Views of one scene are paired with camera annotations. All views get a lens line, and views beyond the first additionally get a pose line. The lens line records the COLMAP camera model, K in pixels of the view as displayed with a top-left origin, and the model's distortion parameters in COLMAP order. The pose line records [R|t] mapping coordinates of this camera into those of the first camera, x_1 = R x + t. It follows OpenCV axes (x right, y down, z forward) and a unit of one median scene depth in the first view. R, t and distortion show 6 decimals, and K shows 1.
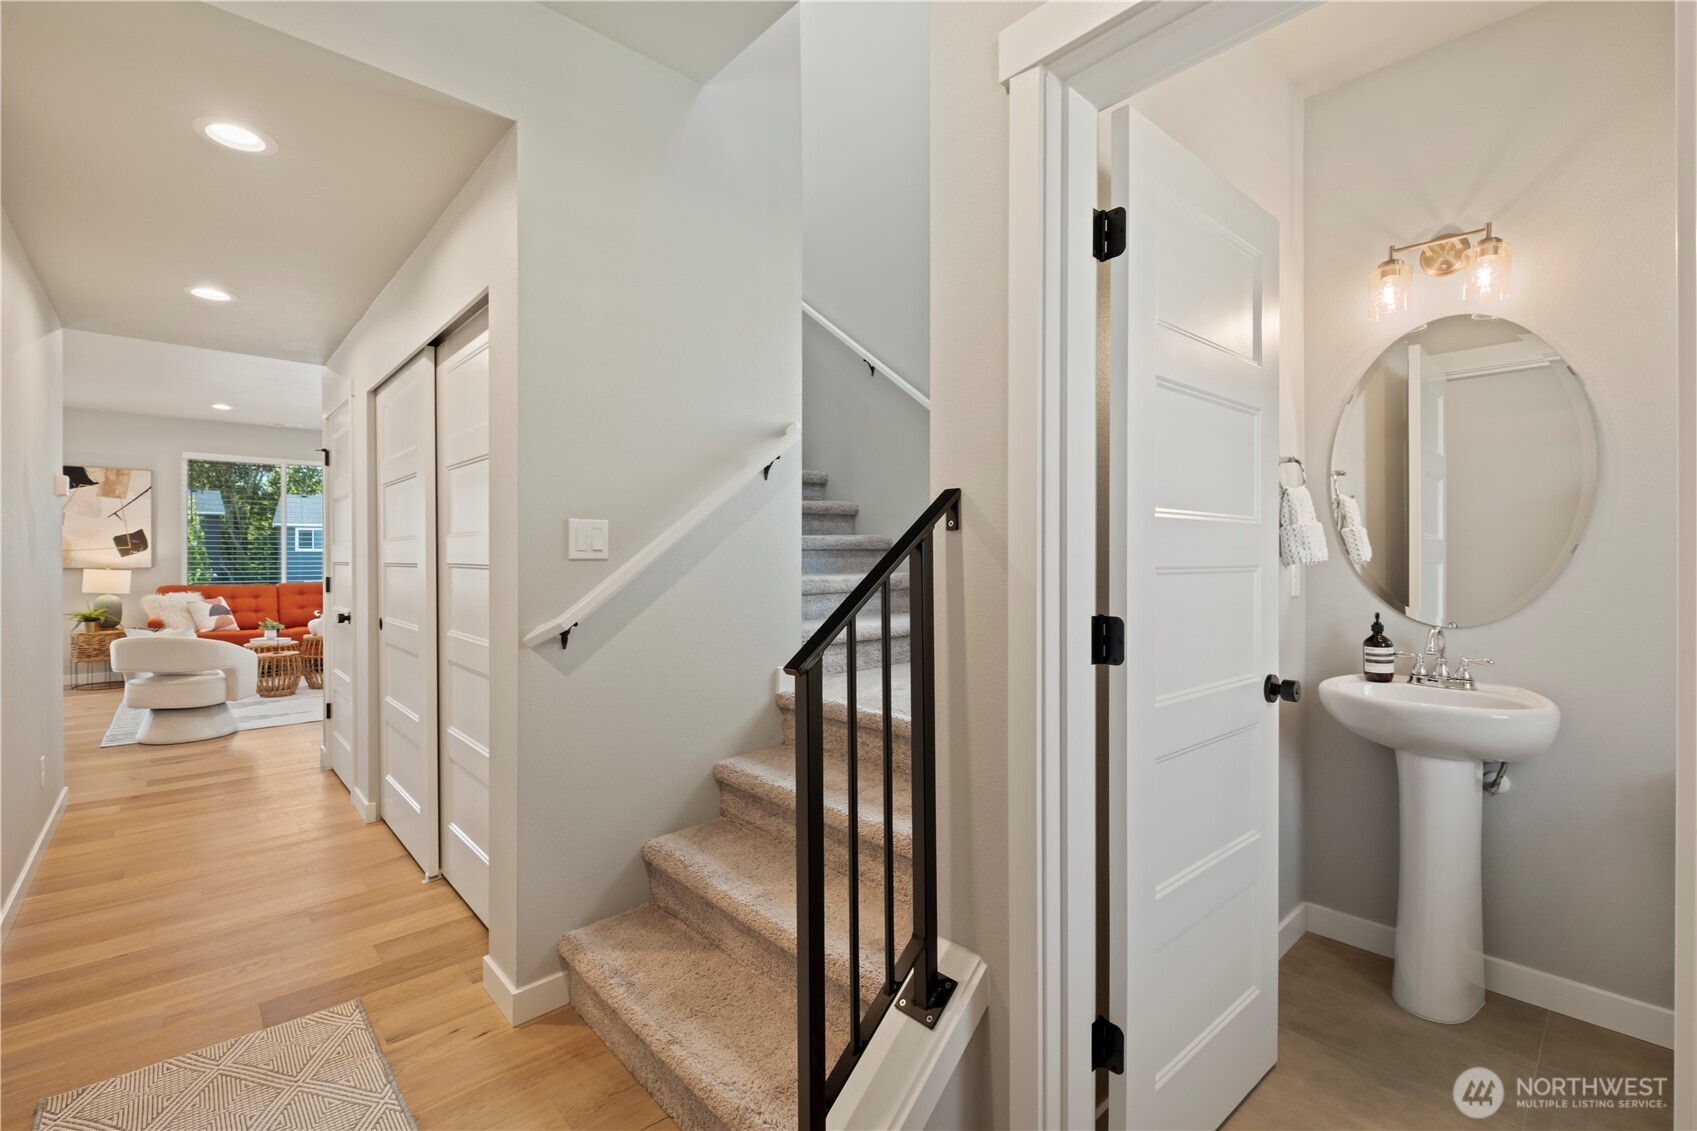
lens RADIAL K [[739.7, 0, 848.1], [0, 739.7, 556.9], [0, 0, 1]] dist [0.005520, -0.004607]
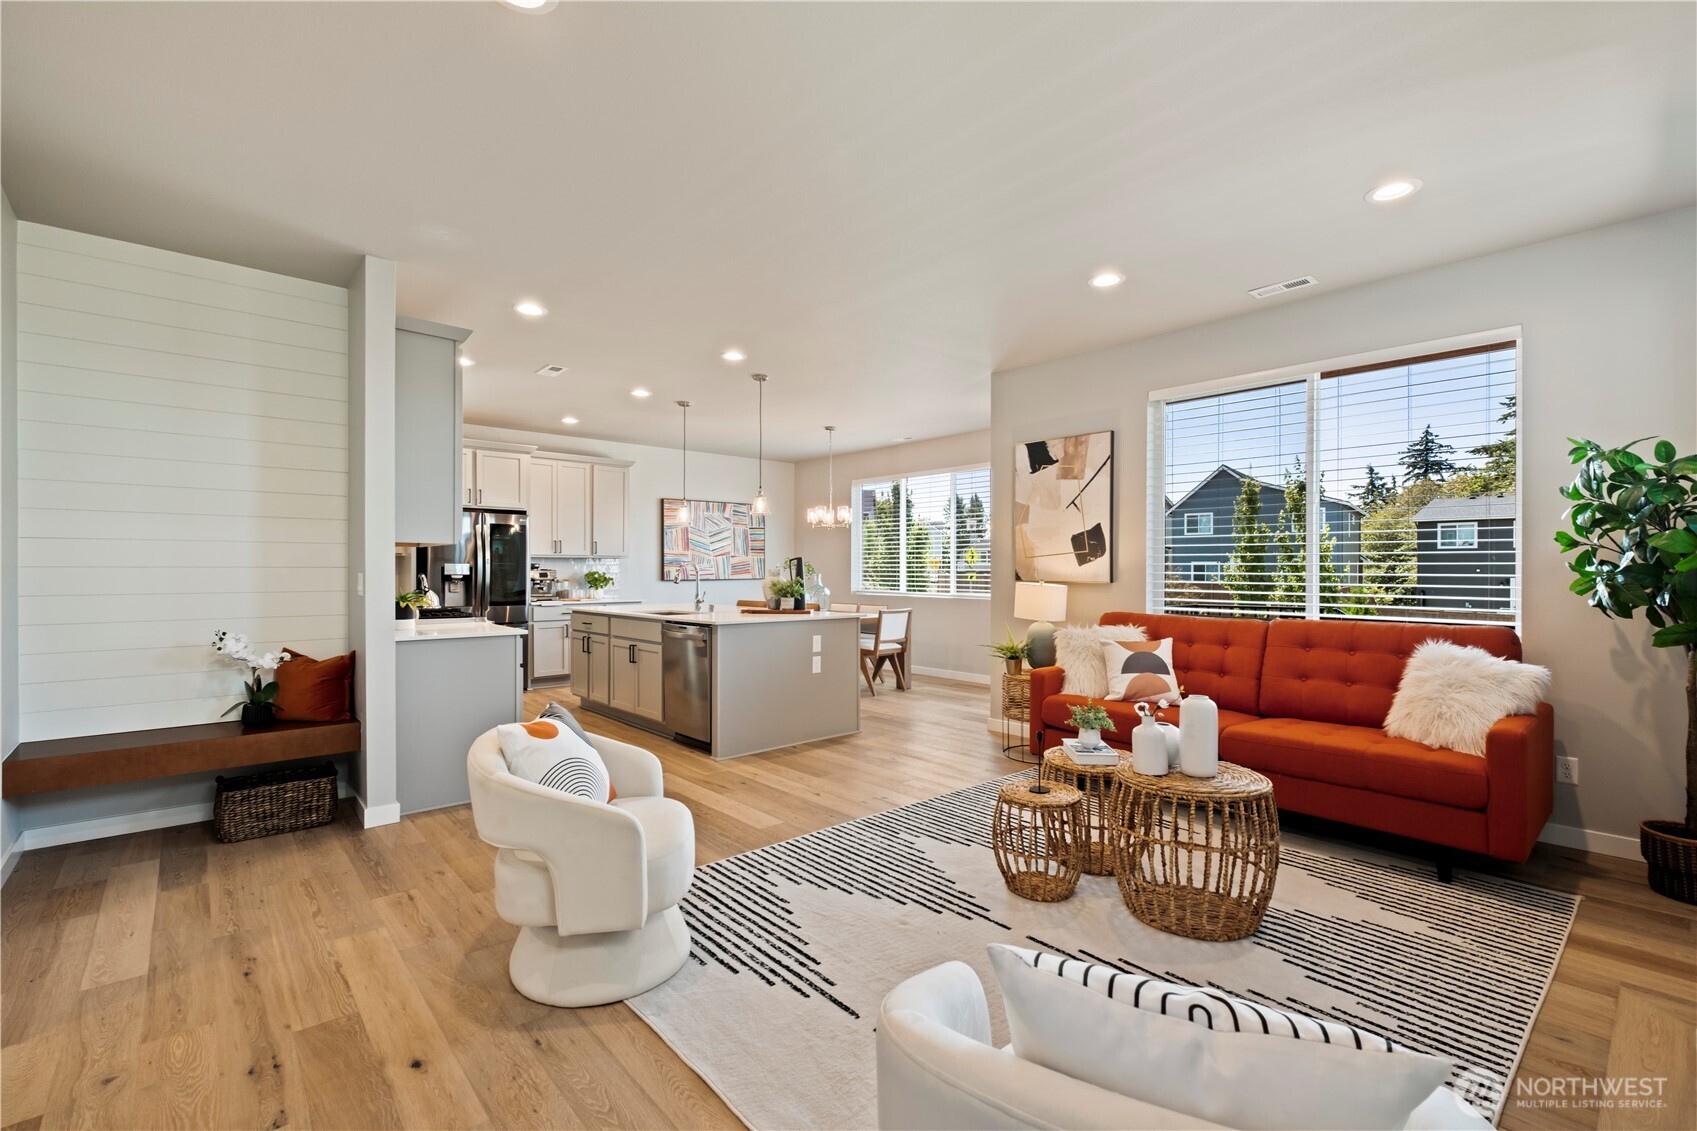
lens RADIAL K [[739.7, 0, 846.1], [0, 739.7, 566.7], [0, 0, 1]] dist [0.005520, -0.004607]
pose [[-0.018722, -0.002873, -0.999821, -0.877958], [-0.002258, 0.999993, -0.002832, 0.009097], [0.999822, 0.002204, -0.018729, 2.289499]]
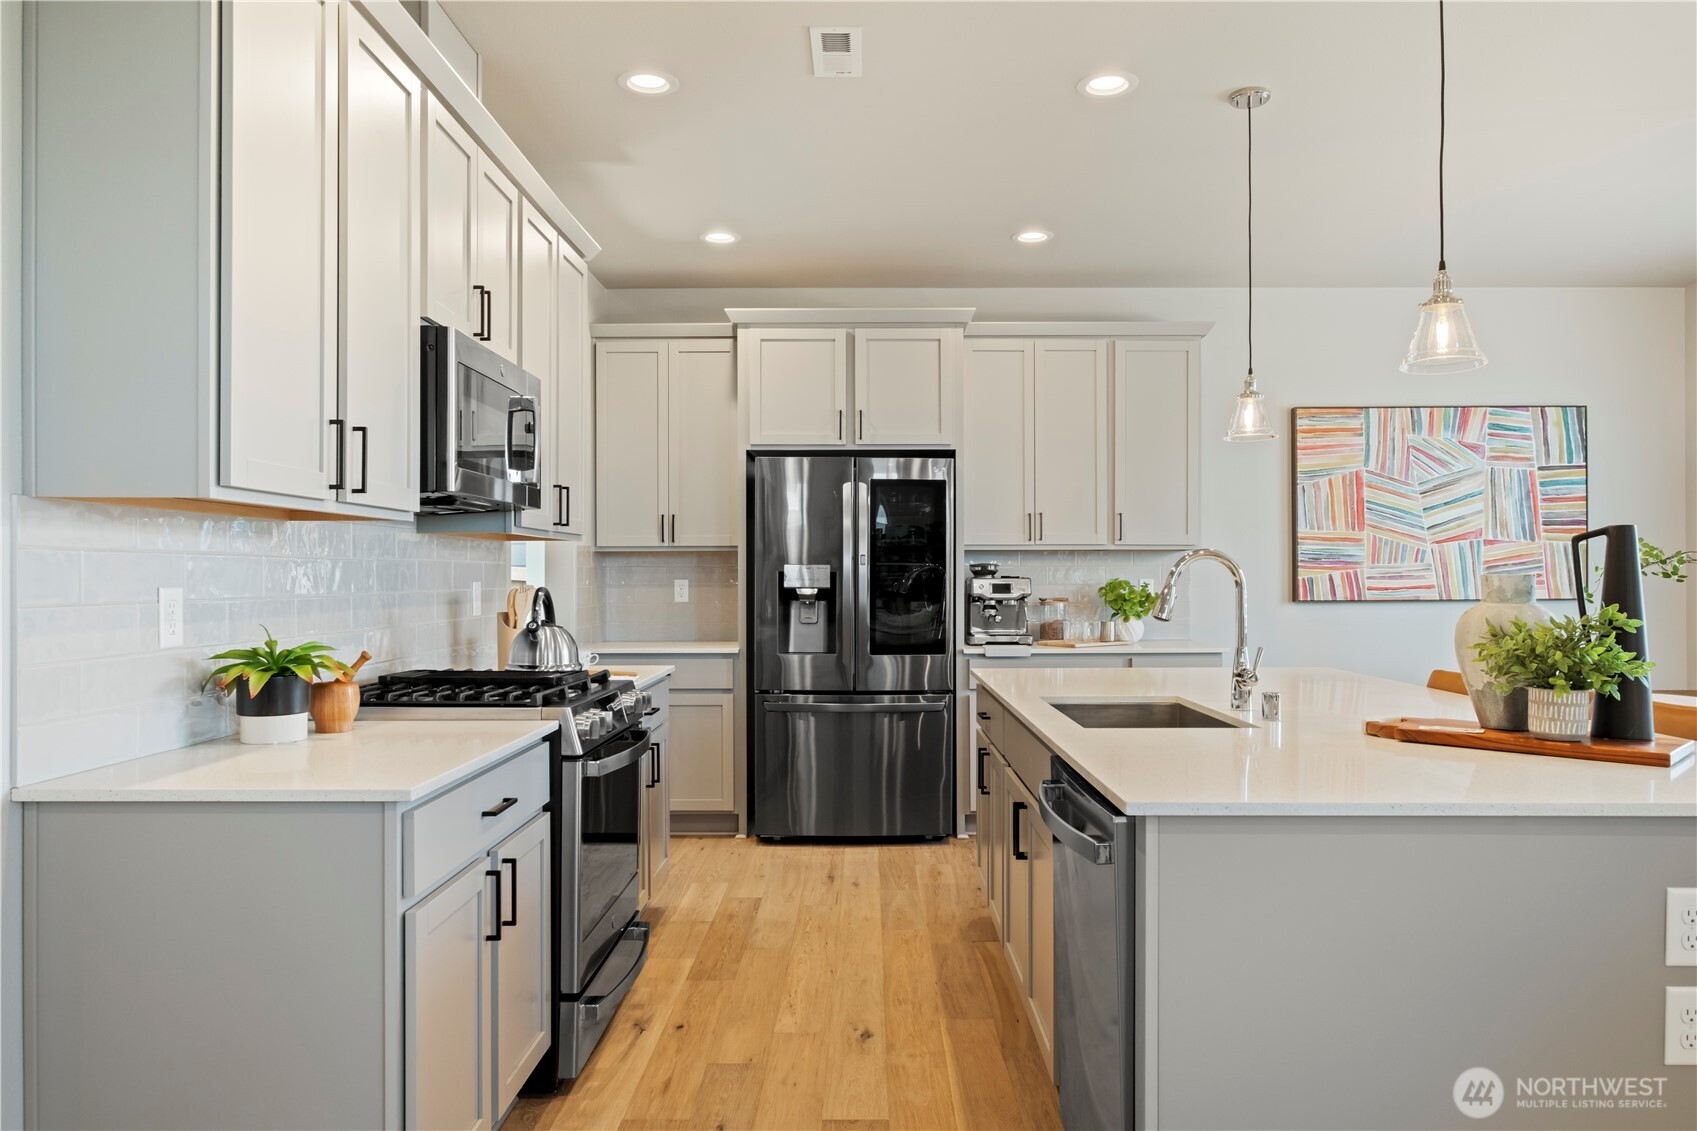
lens RADIAL K [[1152.1, 0, 886.7], [0, 1152.1, 556.5], [0, 0, 1]] dist [0.010709, -0.000703]
pose [[-0.661862, -0.009929, -0.749560, -2.093547], [0.002108, 0.999884, -0.015106, 0.009160], [0.749622, -0.011579, -0.661764, 2.266591]]
